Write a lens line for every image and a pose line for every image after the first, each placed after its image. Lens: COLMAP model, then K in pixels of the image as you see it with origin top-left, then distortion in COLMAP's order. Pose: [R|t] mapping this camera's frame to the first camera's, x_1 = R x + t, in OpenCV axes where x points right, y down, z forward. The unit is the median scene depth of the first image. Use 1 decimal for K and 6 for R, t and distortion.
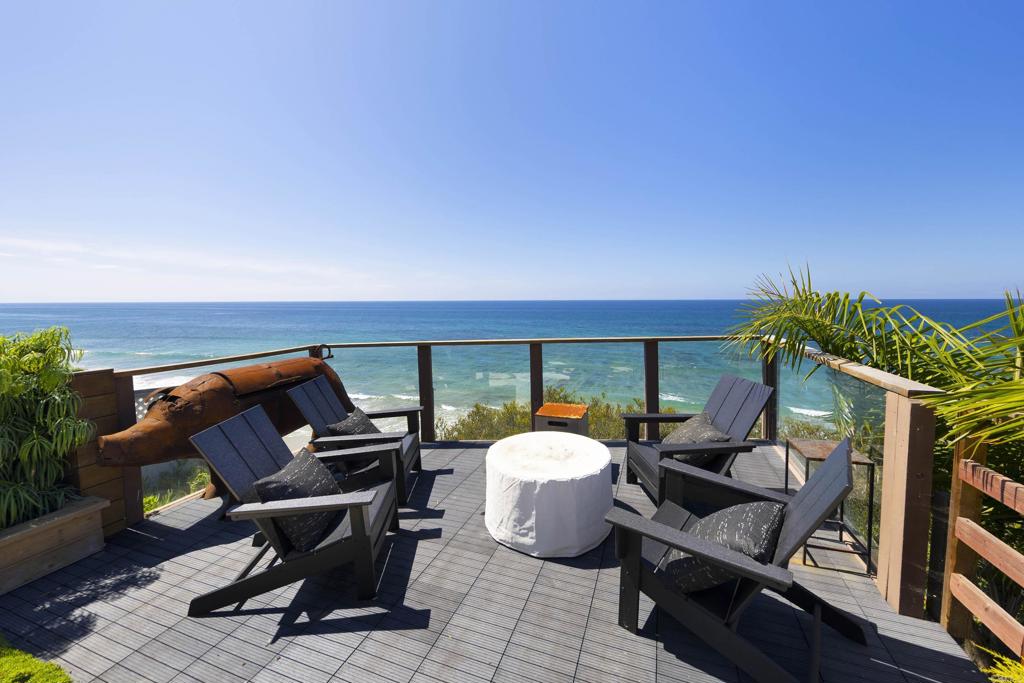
lens RADIAL K [[383.6, 0, 518.0], [0, 383.6, 321.5], [0, 0, 1]] dist [-0.001205, -0.000010]
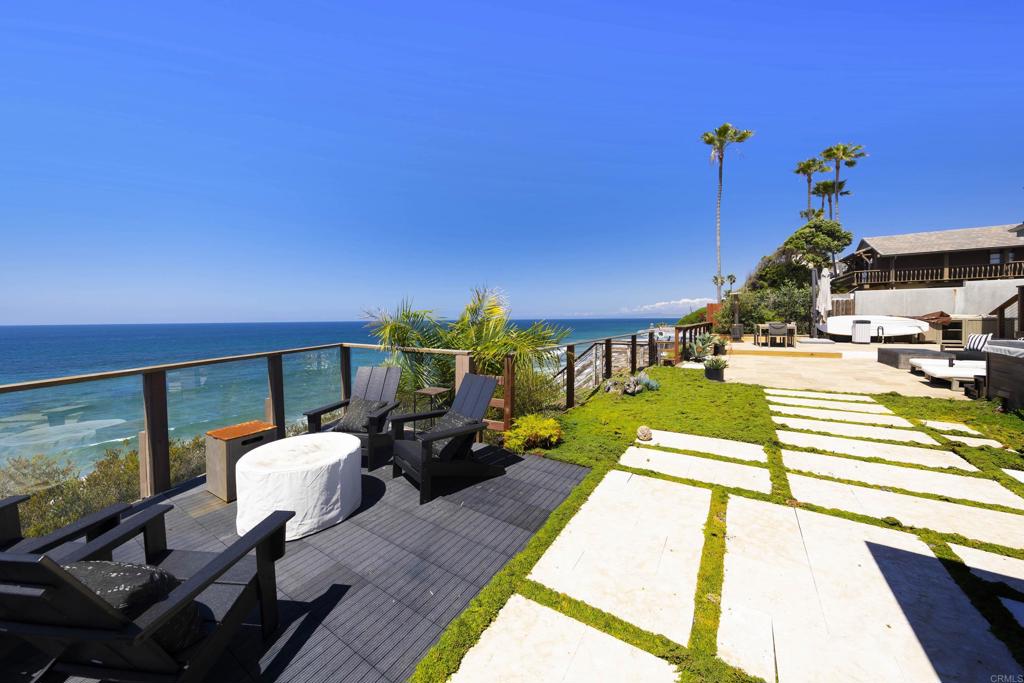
lens RADIAL K [[383.6, 0, 510.0], [0, 383.6, 338.5], [0, 0, 1]] dist [-0.001205, -0.000010]
pose [[0.191881, -0.046427, 0.980319, -1.039525], [0.068024, 0.997107, 0.033908, 0.018975], [-0.979058, 0.060179, 0.194484, 0.191010]]
